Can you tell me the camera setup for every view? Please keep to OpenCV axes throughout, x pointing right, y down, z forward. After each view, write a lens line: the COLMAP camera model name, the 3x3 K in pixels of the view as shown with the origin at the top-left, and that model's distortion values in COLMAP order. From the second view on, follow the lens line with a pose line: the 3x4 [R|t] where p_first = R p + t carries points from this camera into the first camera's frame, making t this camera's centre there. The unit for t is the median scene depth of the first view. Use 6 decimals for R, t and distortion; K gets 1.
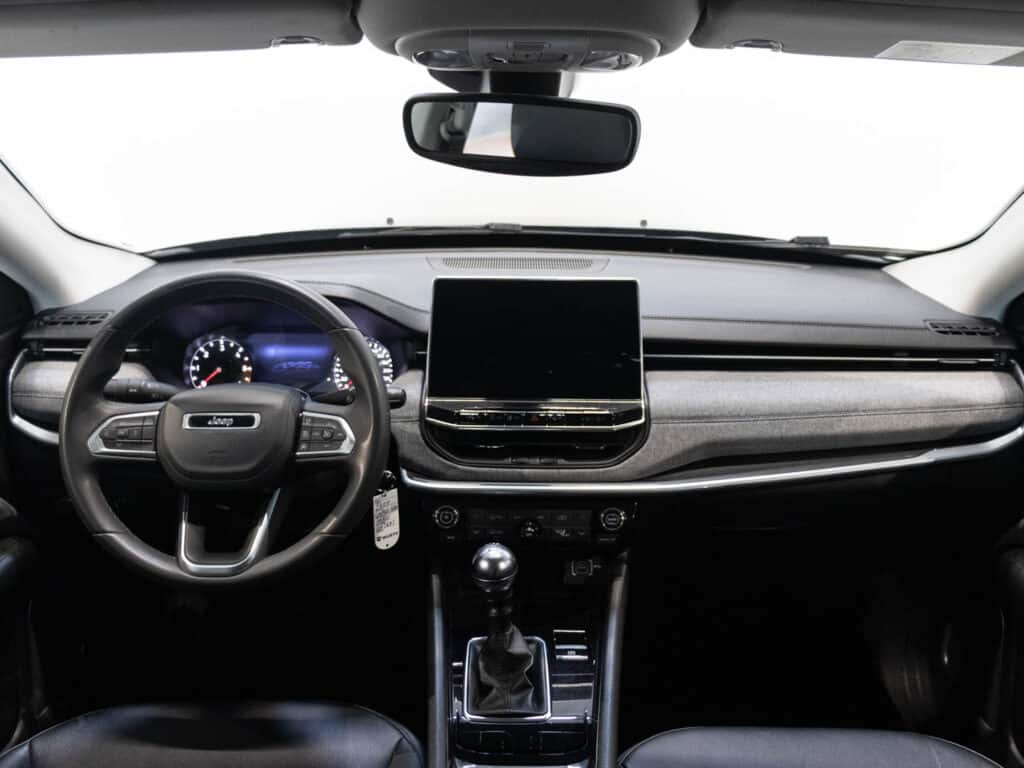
lens RADIAL K [[891.3, 0, 512.0], [0, 891.3, 384.0], [0, 0, 1]] dist [-0.005875, -0.011444]
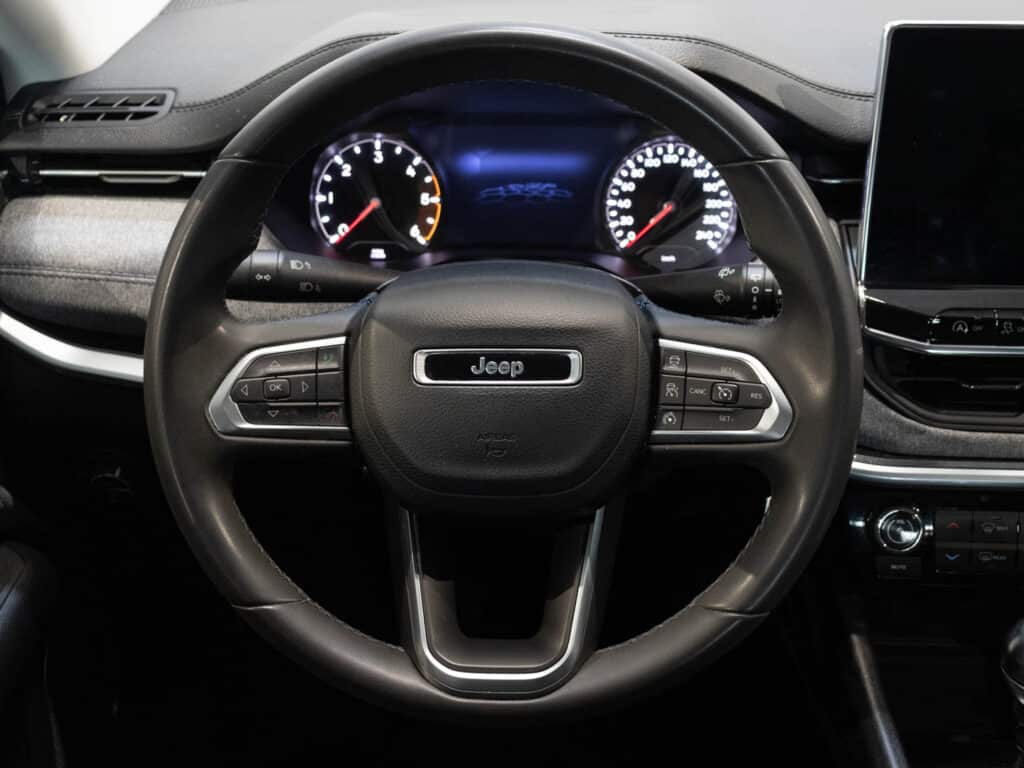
lens RADIAL K [[1366.7, 0, 512.0], [0, 1366.7, 384.0], [0, 0, 1]] dist [-0.027194, -0.025747]
pose [[0.999259, 0.006105, -0.038002, -0.253499], [0.001554, 0.980134, 0.198330, -0.076374], [0.038458, -0.198242, 0.979398, 0.272626]]
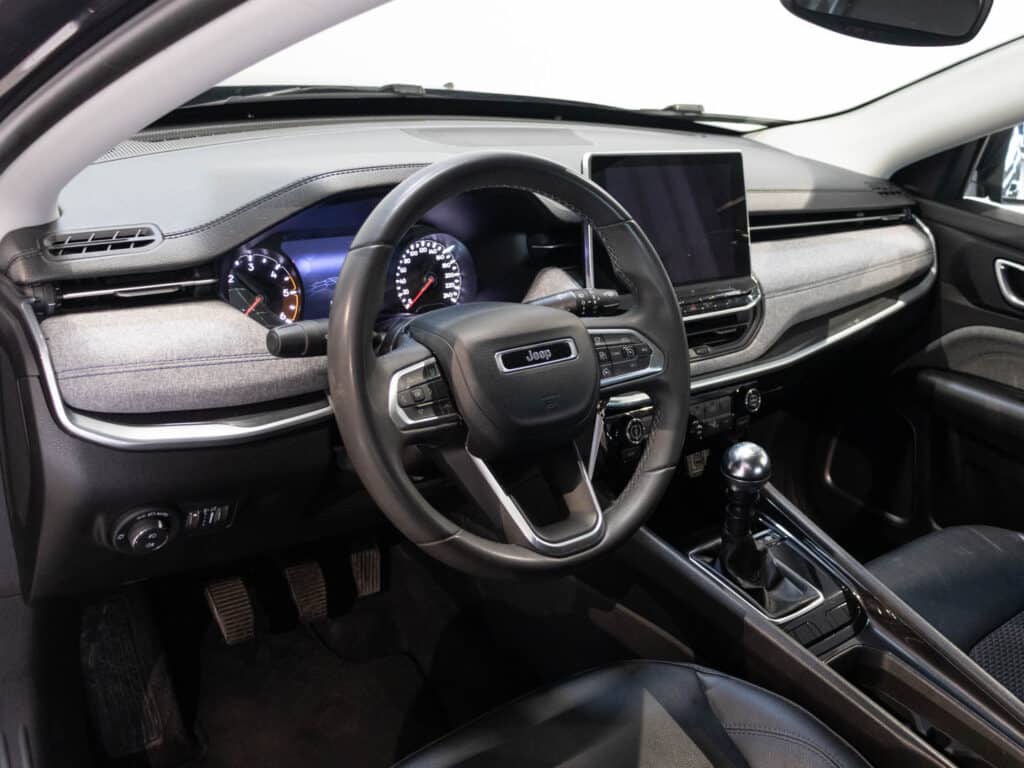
lens RADIAL K [[998.2, 0, 512.0], [0, 998.2, 384.0], [0, 0, 1]] dist [-0.082026, -0.006161]
pose [[0.772370, -0.167644, 0.612650, -0.744822], [0.095376, 0.984215, 0.149078, -0.052932], [-0.627971, -0.056711, 0.776167, 0.315356]]
